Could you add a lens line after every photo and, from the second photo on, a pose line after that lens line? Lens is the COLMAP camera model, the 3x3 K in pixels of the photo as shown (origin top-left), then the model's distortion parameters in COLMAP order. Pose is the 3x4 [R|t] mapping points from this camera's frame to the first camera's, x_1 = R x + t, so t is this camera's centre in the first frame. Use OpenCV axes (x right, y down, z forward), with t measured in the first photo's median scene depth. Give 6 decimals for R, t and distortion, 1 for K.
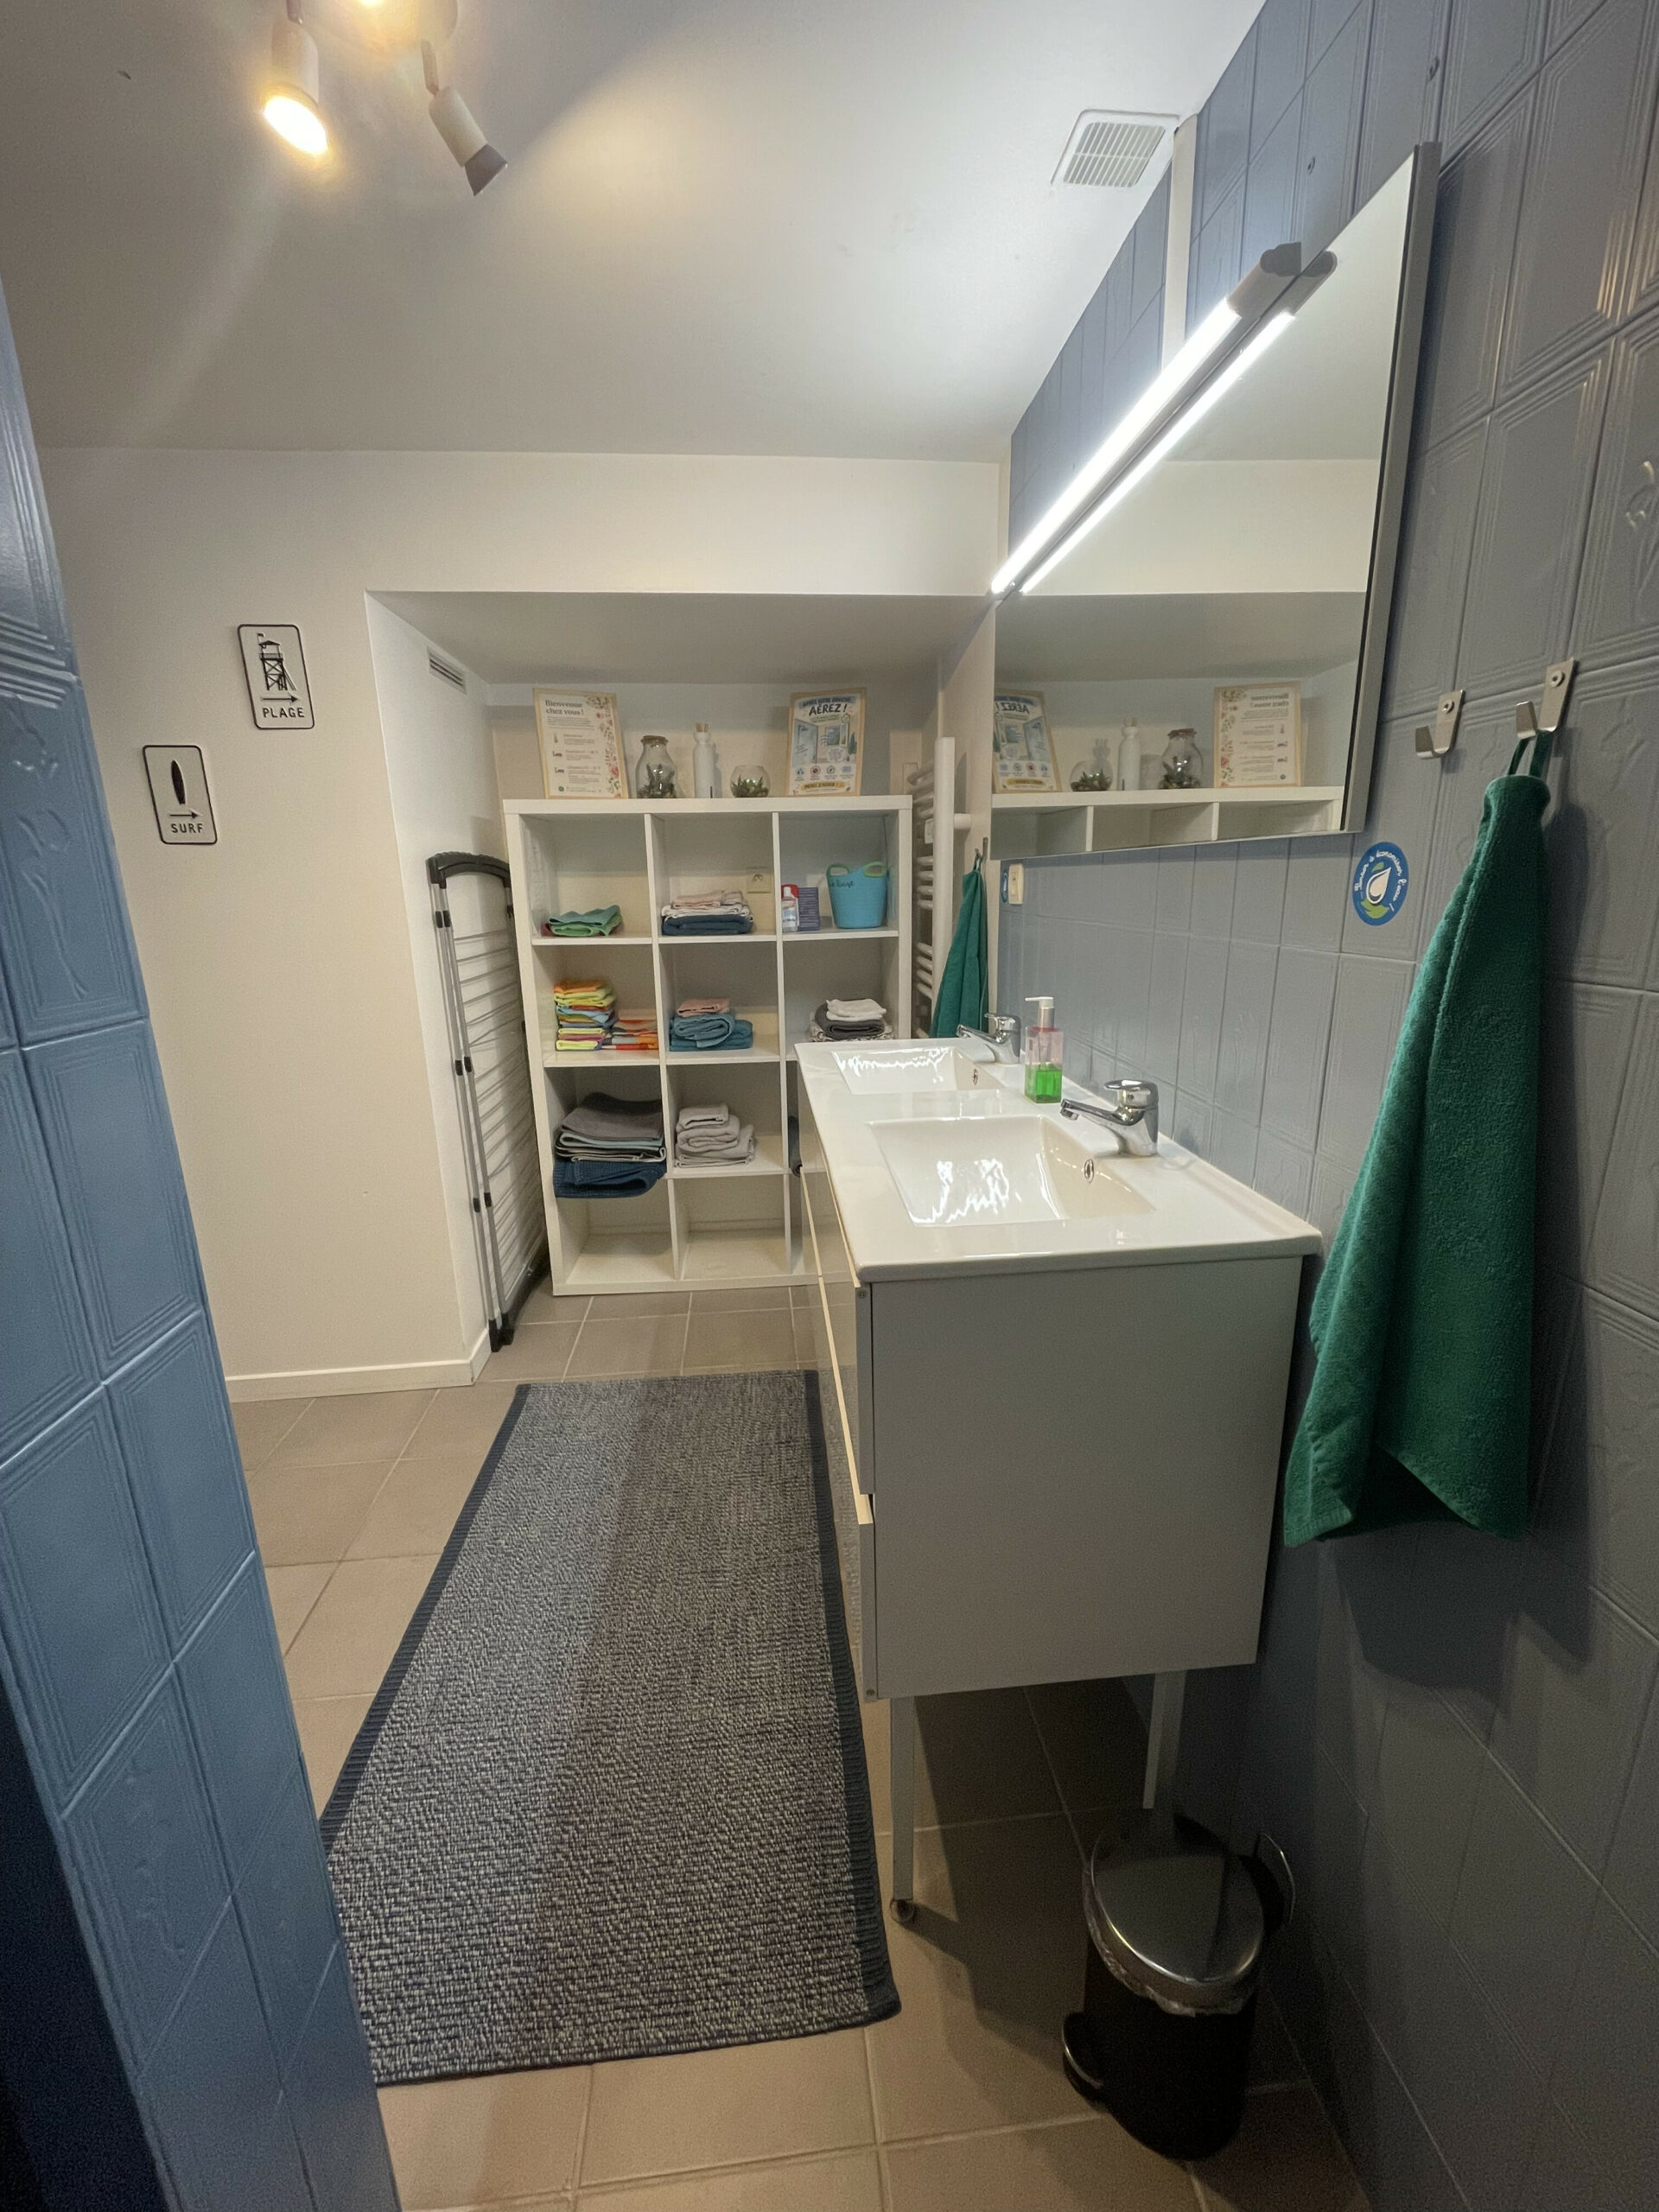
lens RADIAL K [[890.5, 0, 833.5], [0, 890.5, 1102.0], [0, 0, 1]] dist [-0.000579, -0.000728]
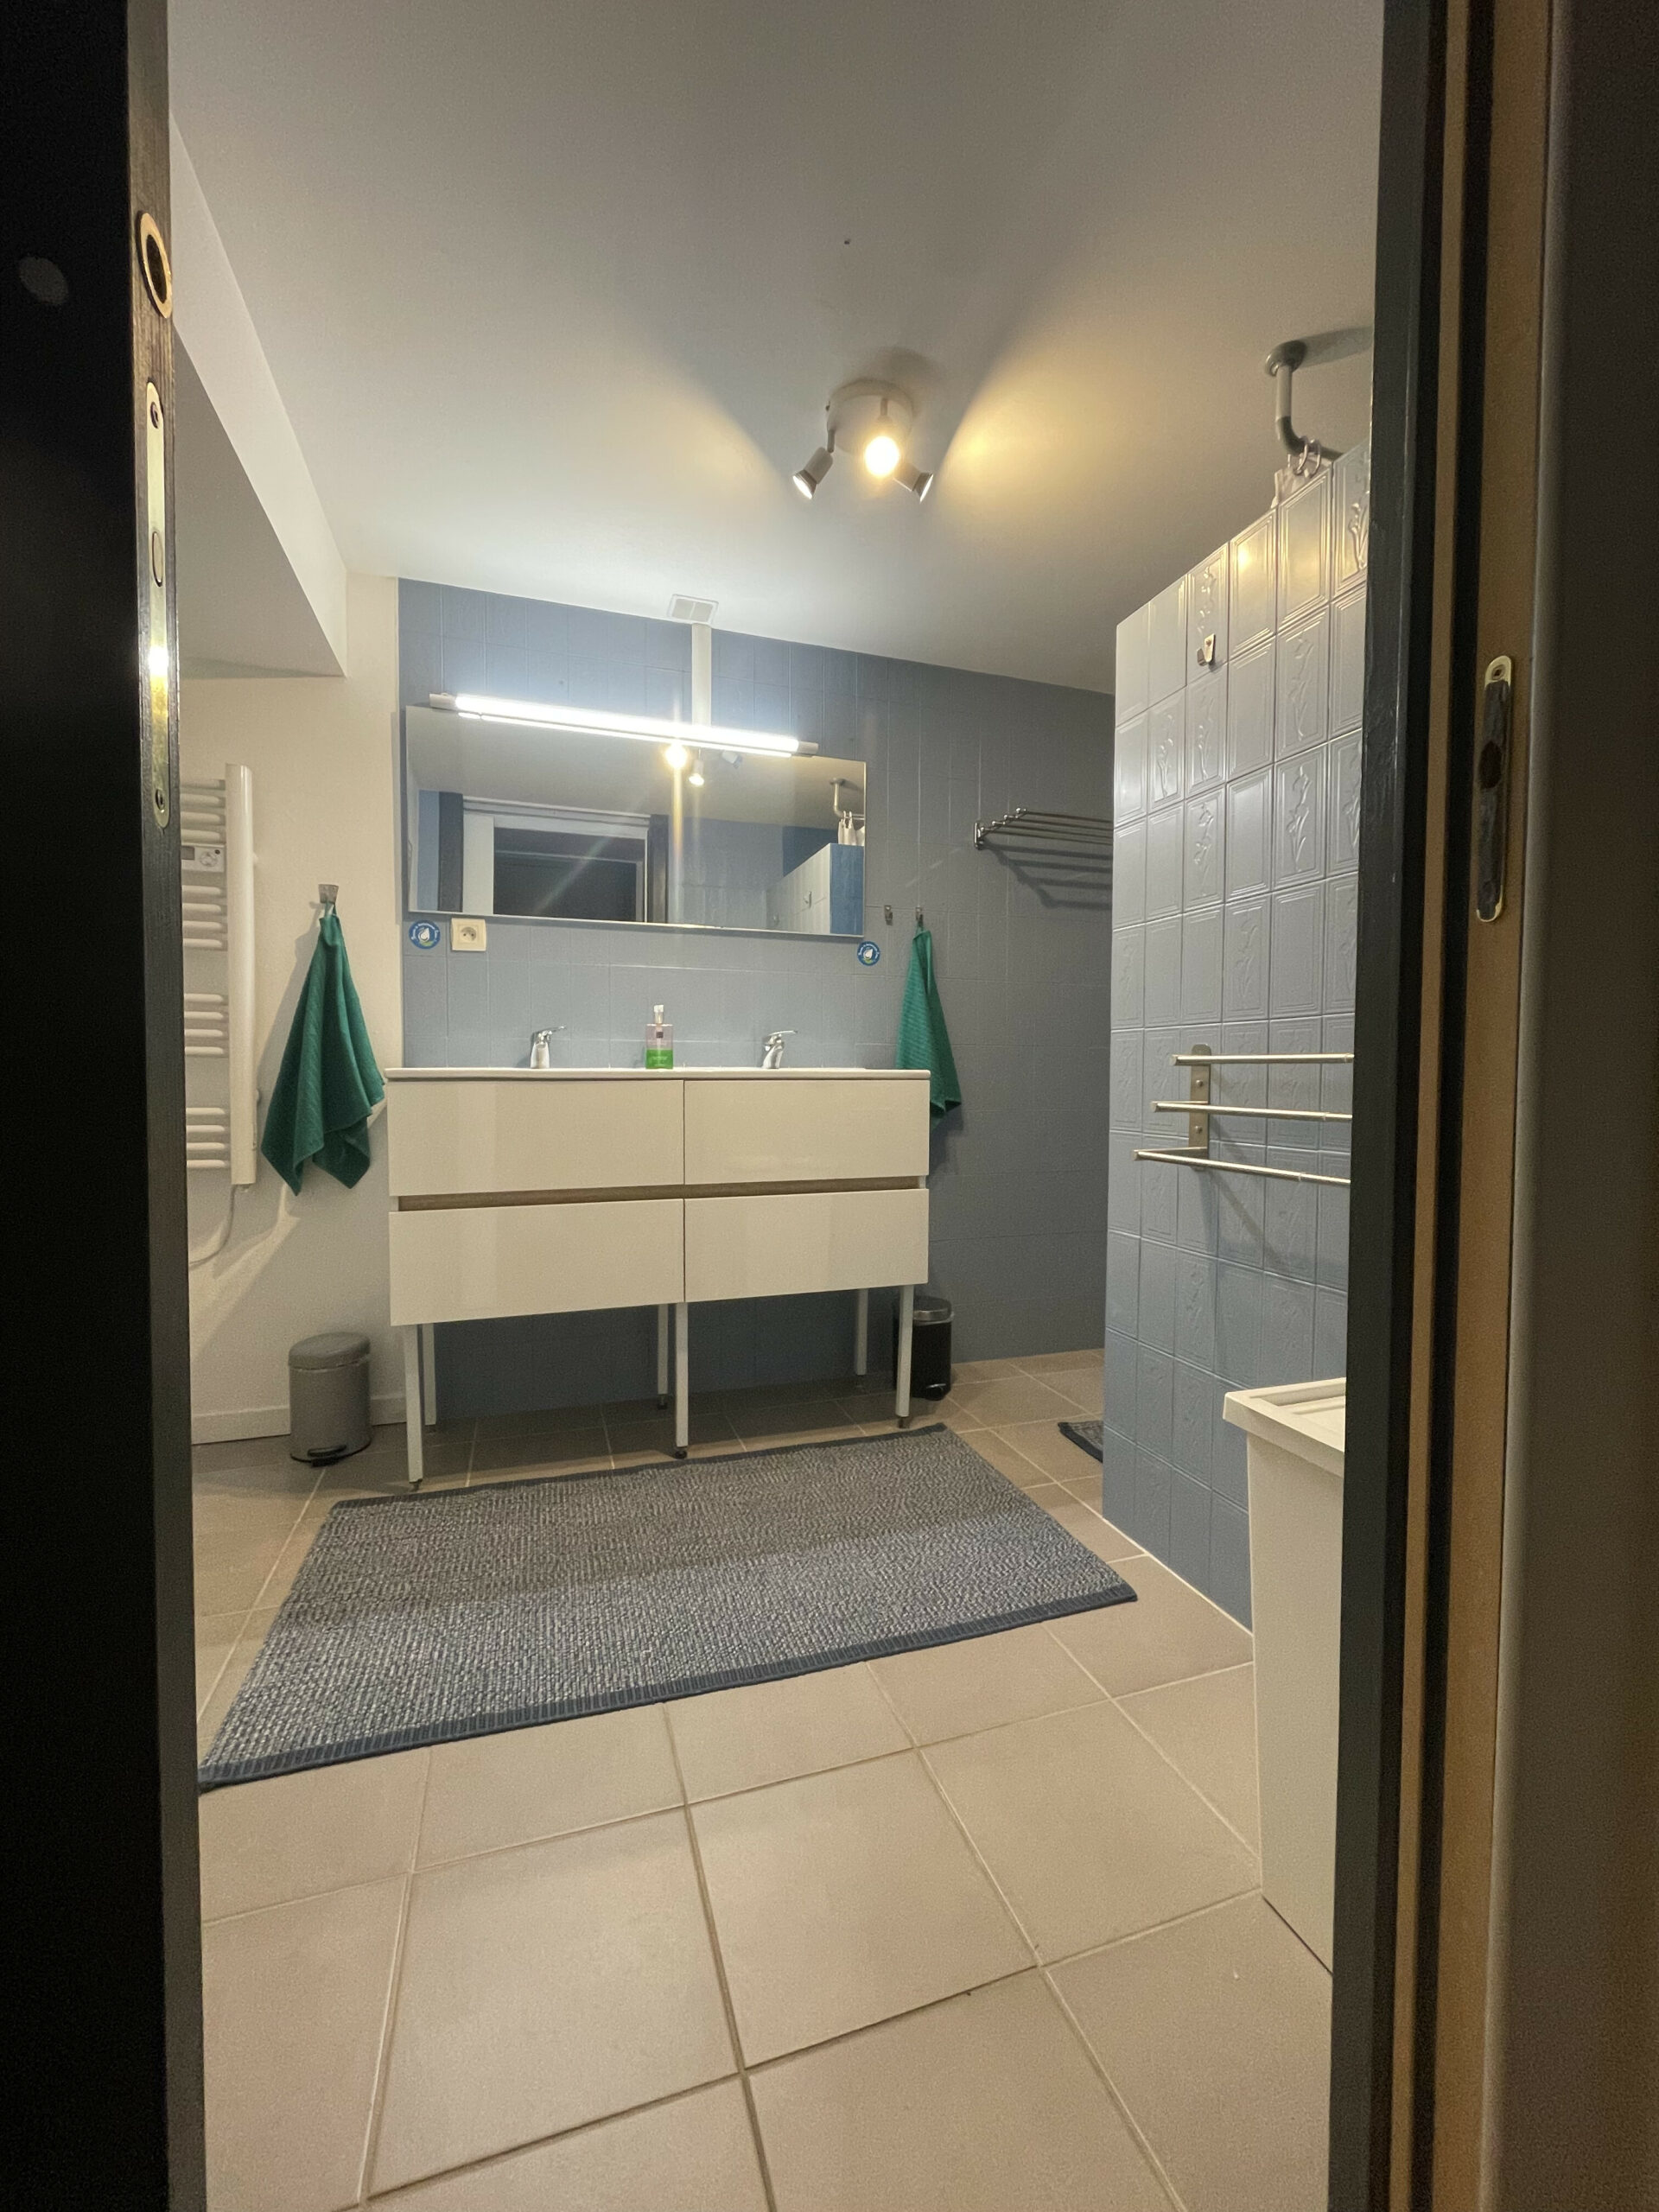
lens RADIAL K [[890.5, 0, 827.7], [0, 890.5, 1104.5], [0, 0, 1]] dist [-0.000579, -0.000728]
pose [[-0.233074, -0.017442, 0.972303, -1.890687], [0.236304, 0.968855, 0.074025, 0.015238], [-0.943312, 0.247012, -0.221693, 1.471738]]
